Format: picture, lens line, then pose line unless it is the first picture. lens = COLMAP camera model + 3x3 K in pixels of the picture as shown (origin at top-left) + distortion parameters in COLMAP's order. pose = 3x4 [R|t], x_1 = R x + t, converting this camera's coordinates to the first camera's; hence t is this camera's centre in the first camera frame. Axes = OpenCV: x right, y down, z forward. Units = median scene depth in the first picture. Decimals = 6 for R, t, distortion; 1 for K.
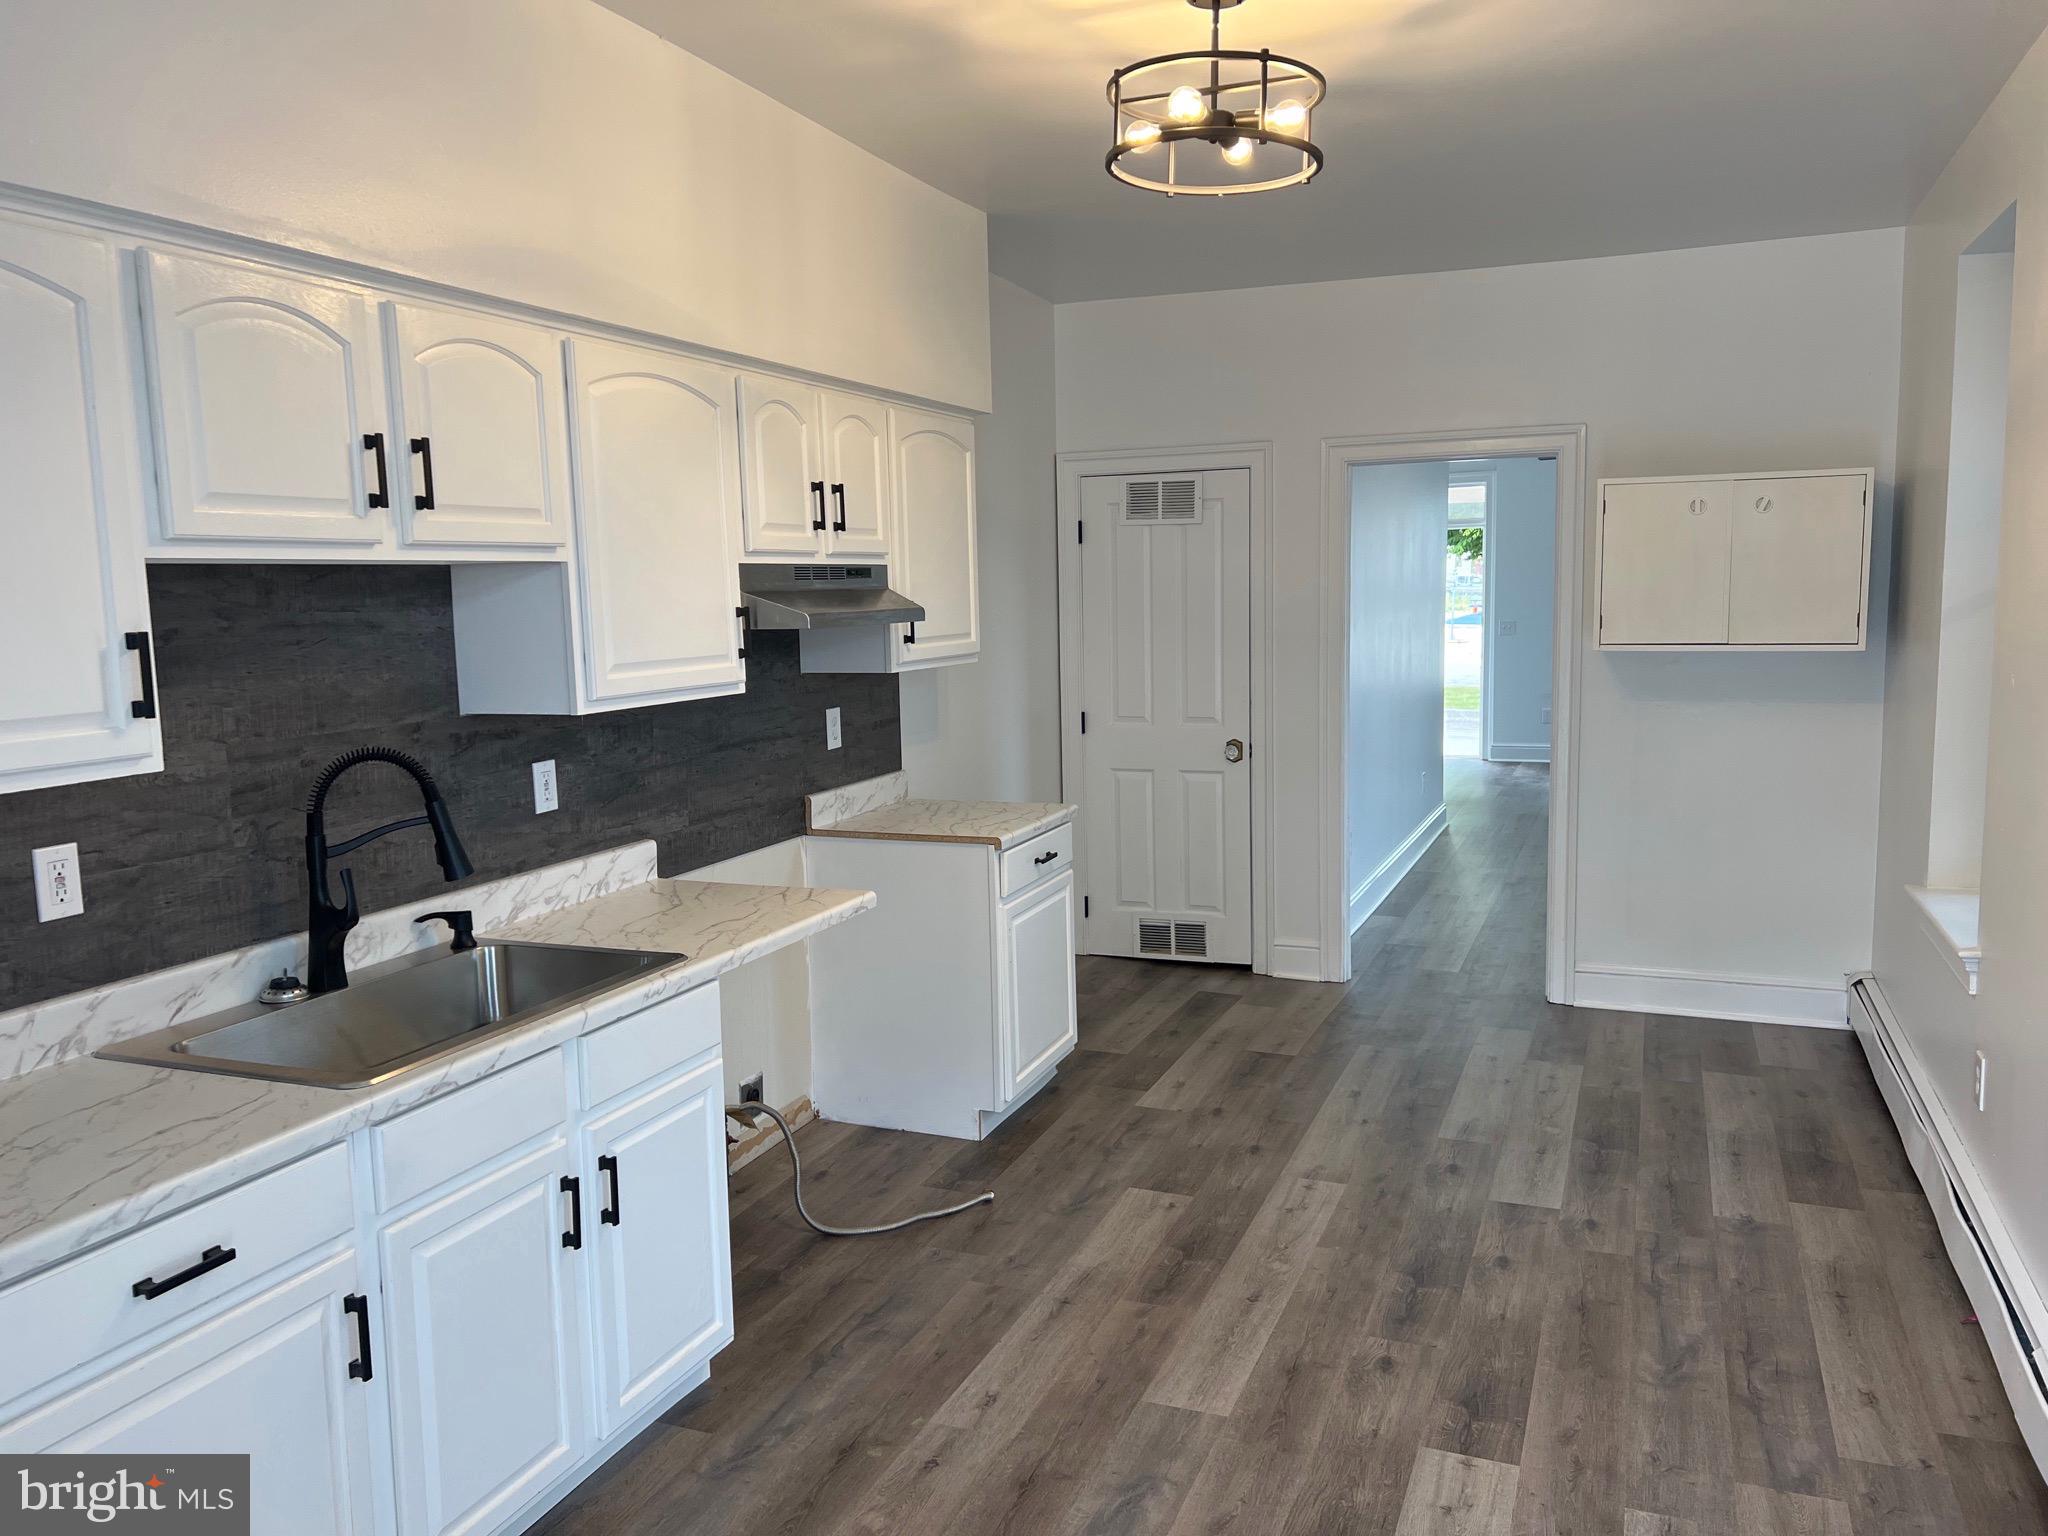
lens RADIAL K [[1556.4, 0, 1033.5], [0, 1556.4, 768.4], [0, 0, 1]] dist [0.058517, -0.019613]
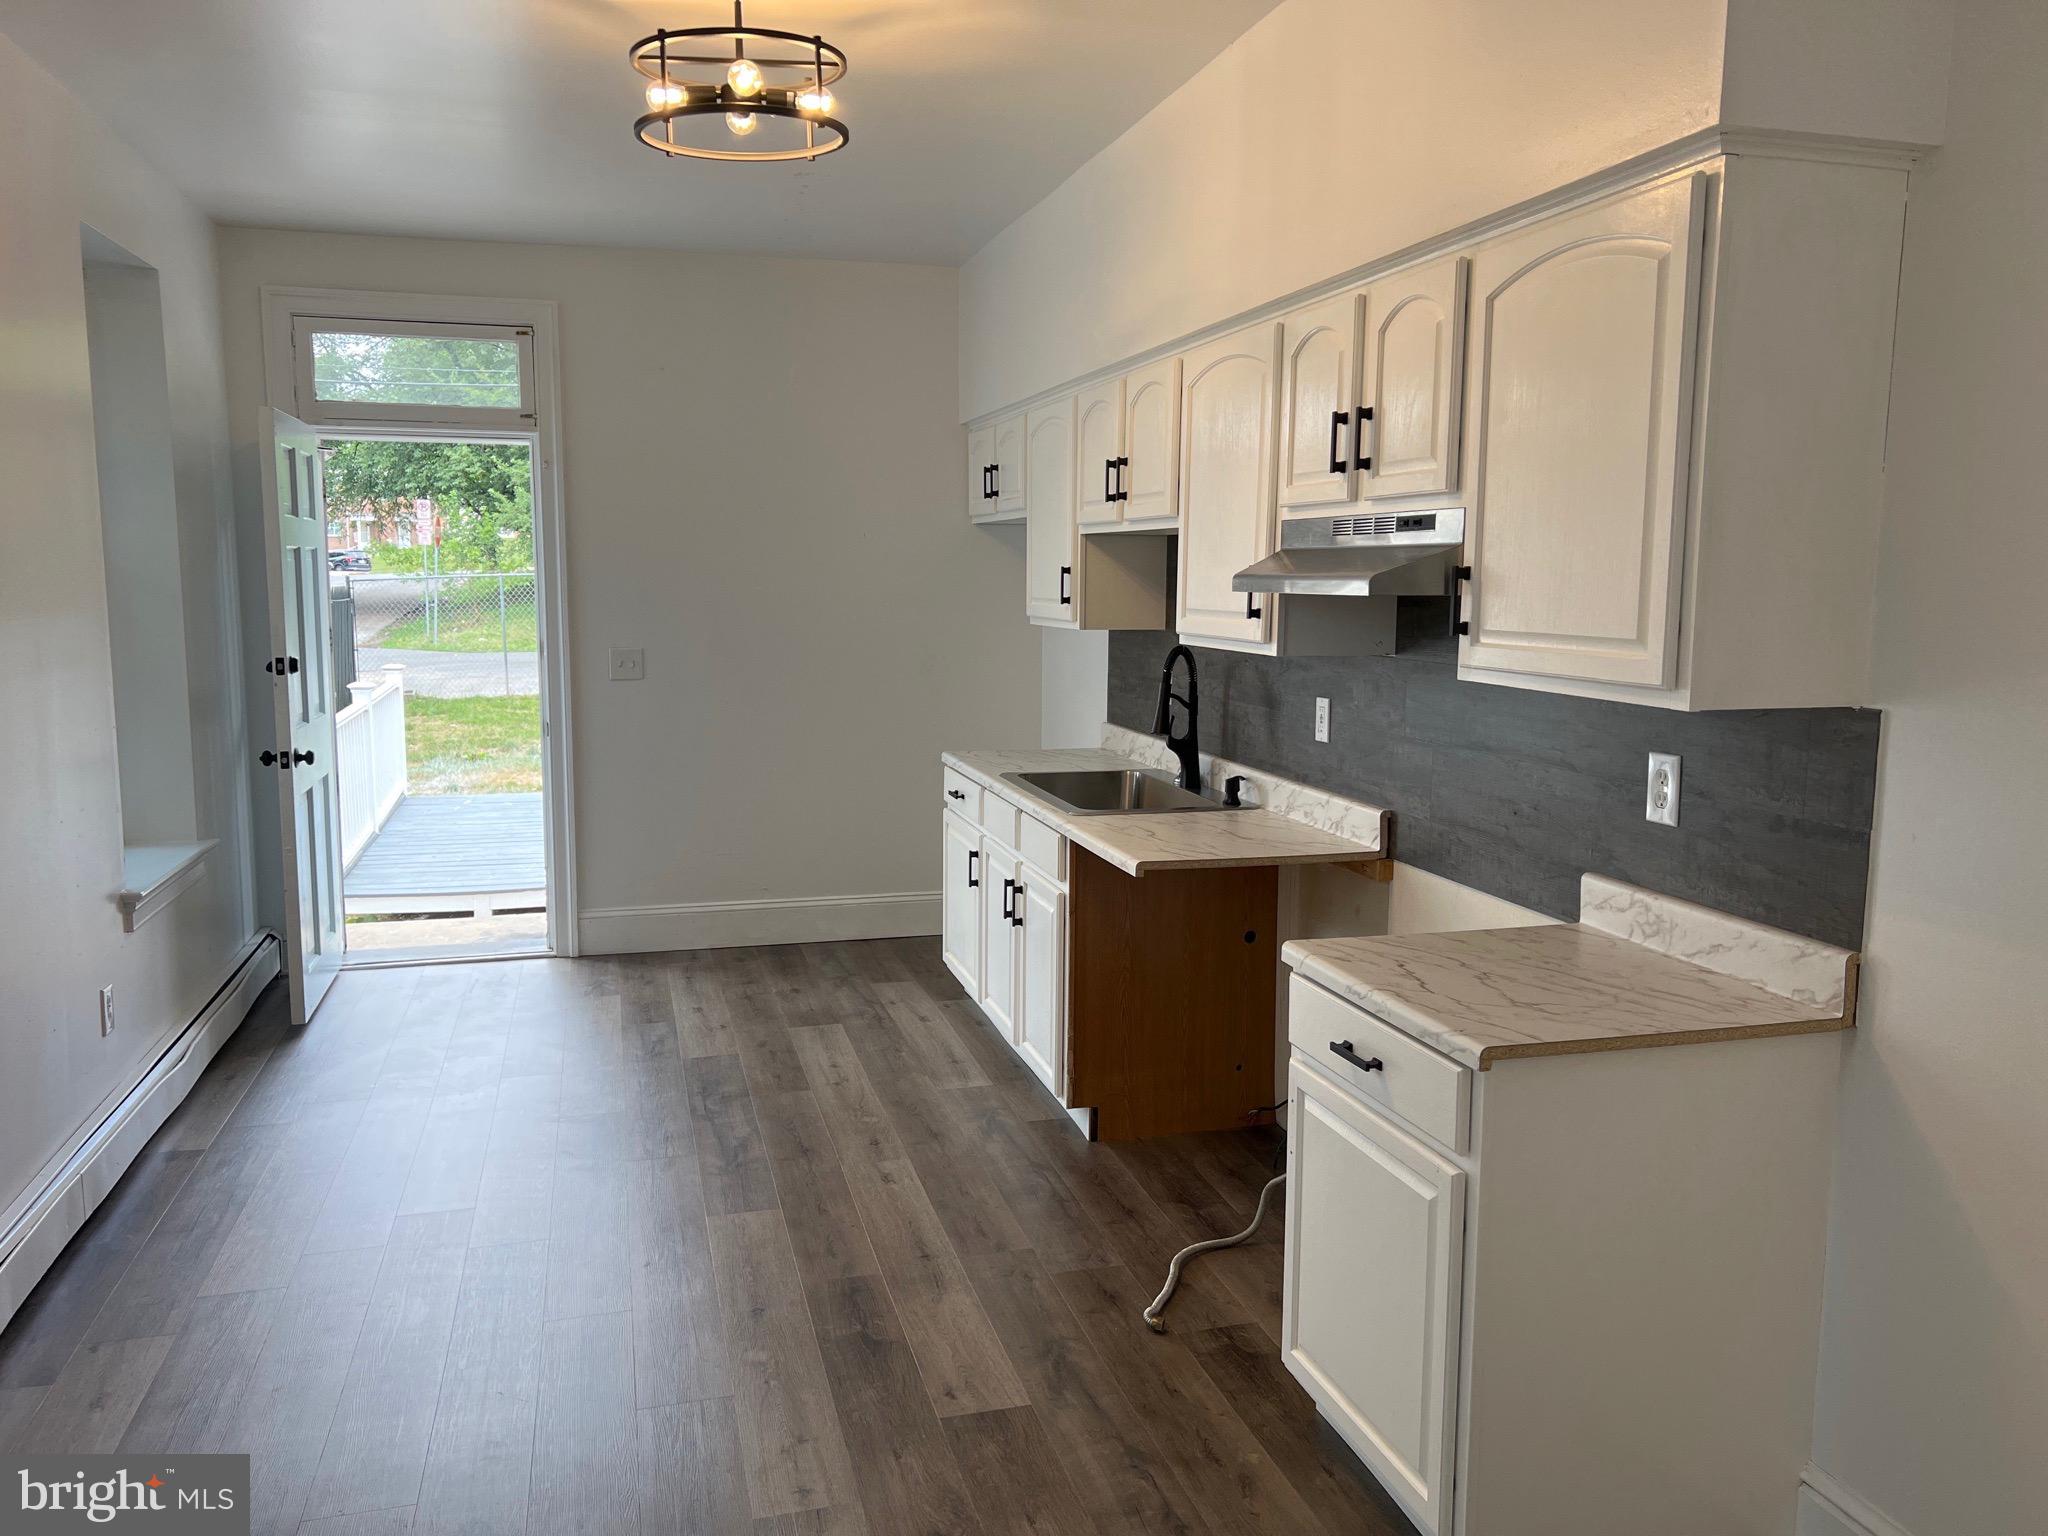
lens RADIAL K [[1556.4, 0, 1031.1], [0, 1556.4, 767.9], [0, 0, 1]] dist [0.058517, -0.019613]
pose [[-0.798155, 0.086086, -0.596269, 0.501892], [-0.069977, 0.969791, 0.233683, -0.190078], [0.598374, 0.228241, -0.768020, 1.620724]]
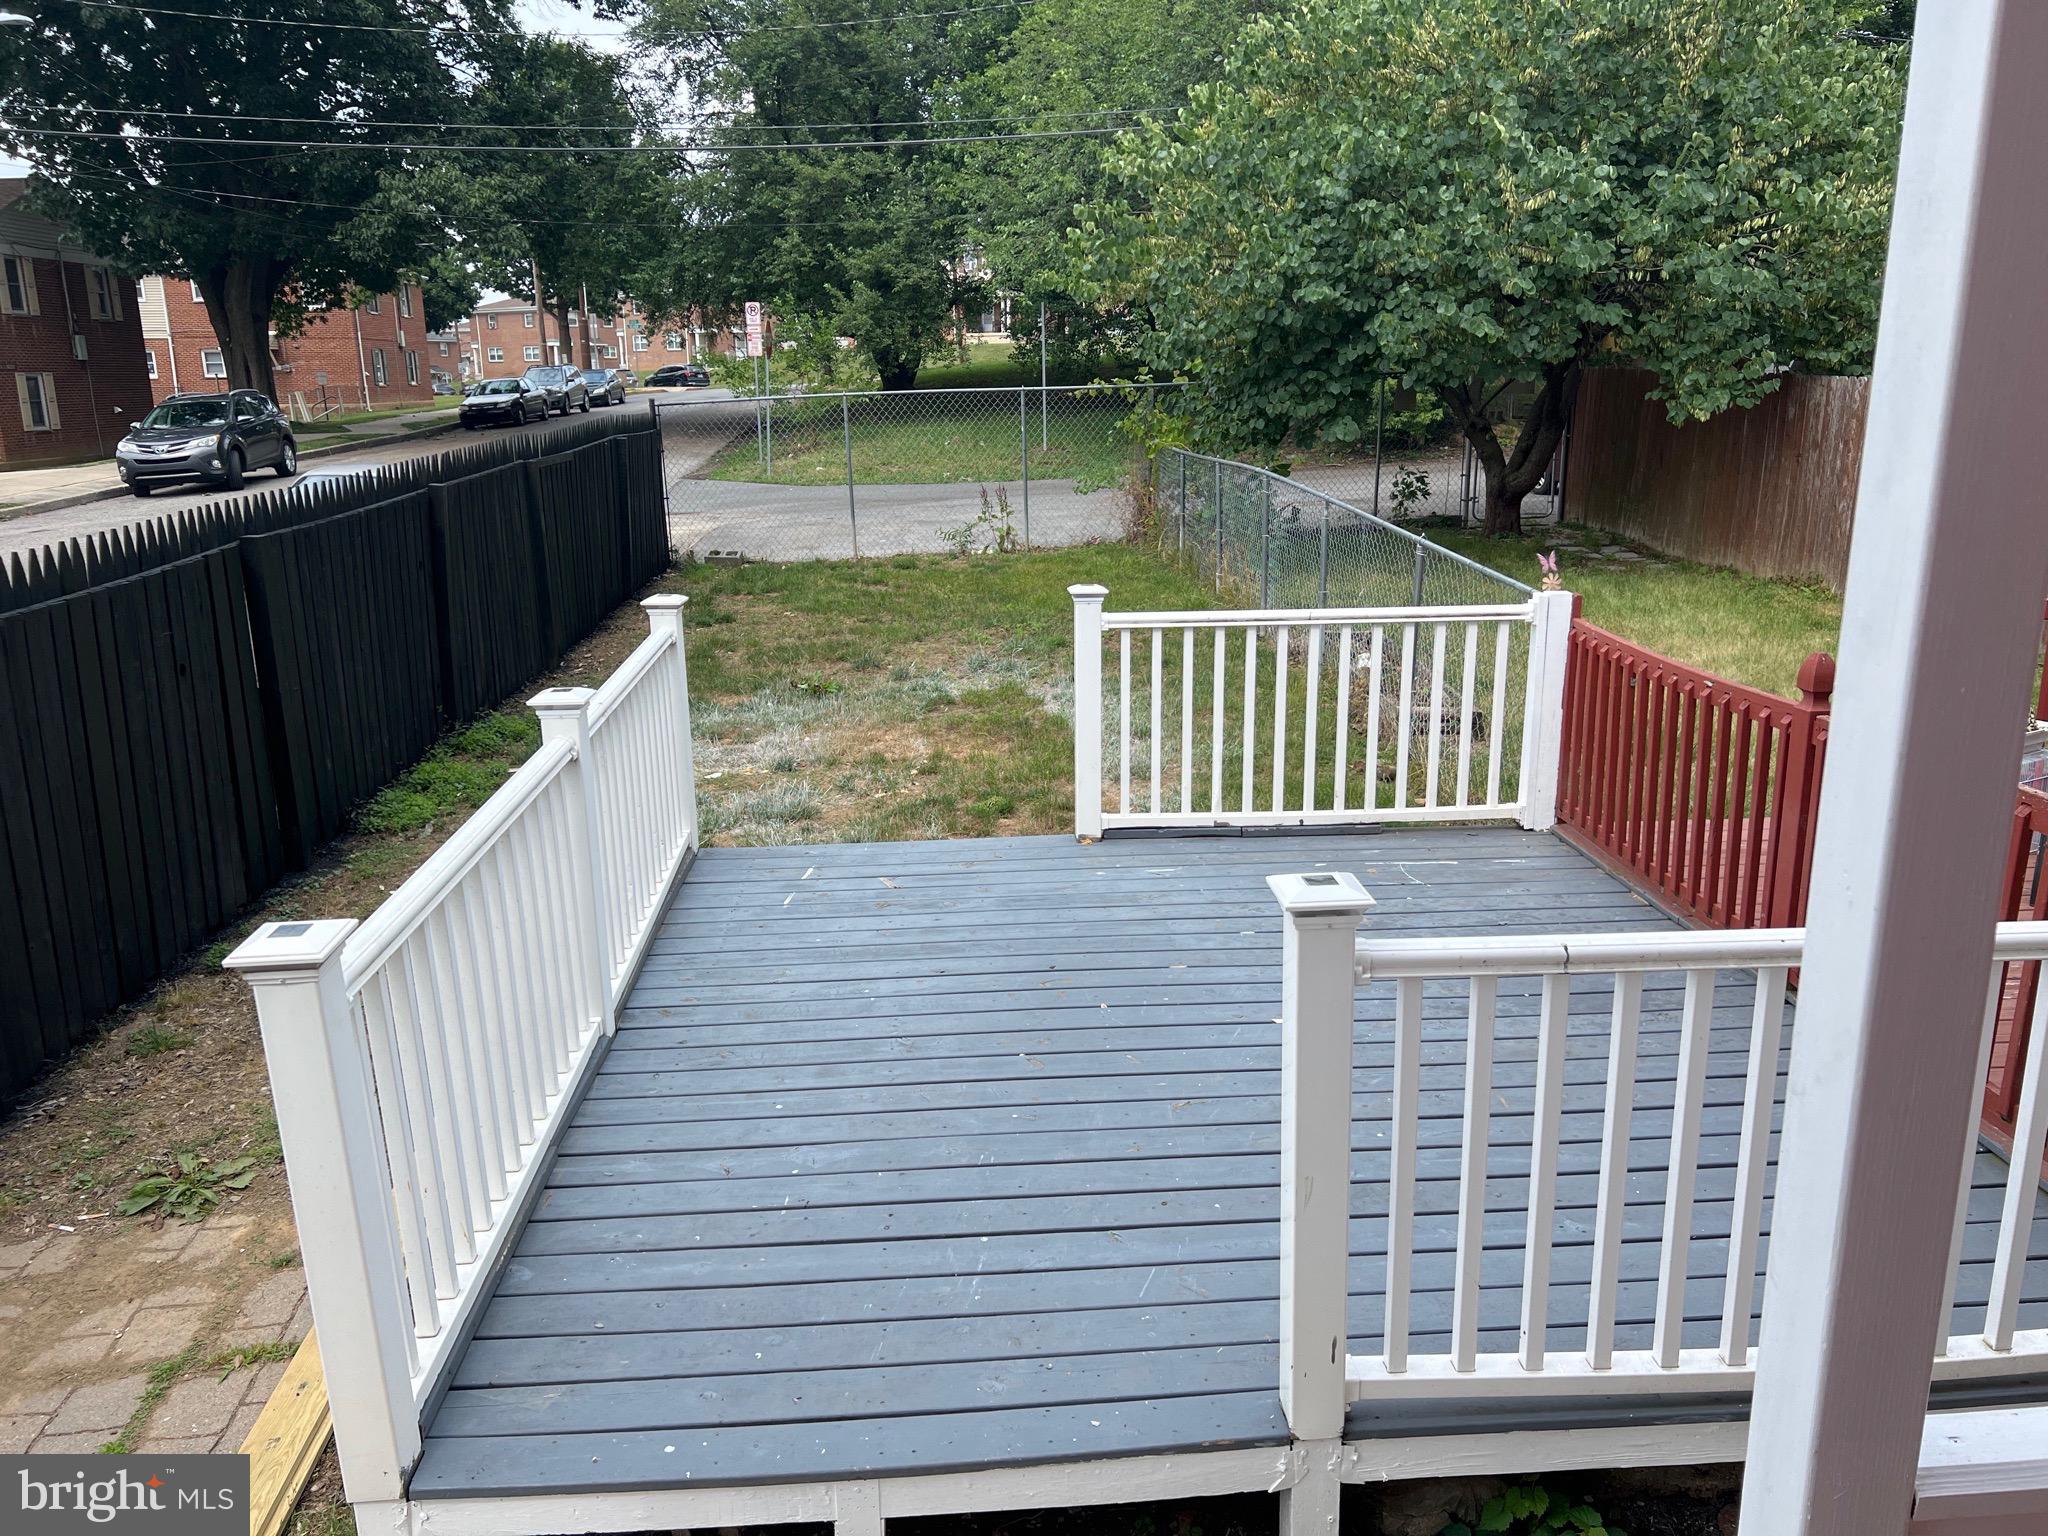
lens RADIAL K [[1556.4, 0, 1033.9], [0, 1556.4, 762.8], [0, 0, 1]] dist [0.058517, -0.019613]
pose [[-0.901069, 0.136955, -0.411482, 0.211667], [-0.021459, 0.933583, 0.357719, -0.075783], [0.433144, 0.331160, -0.838284, 0.705865]]
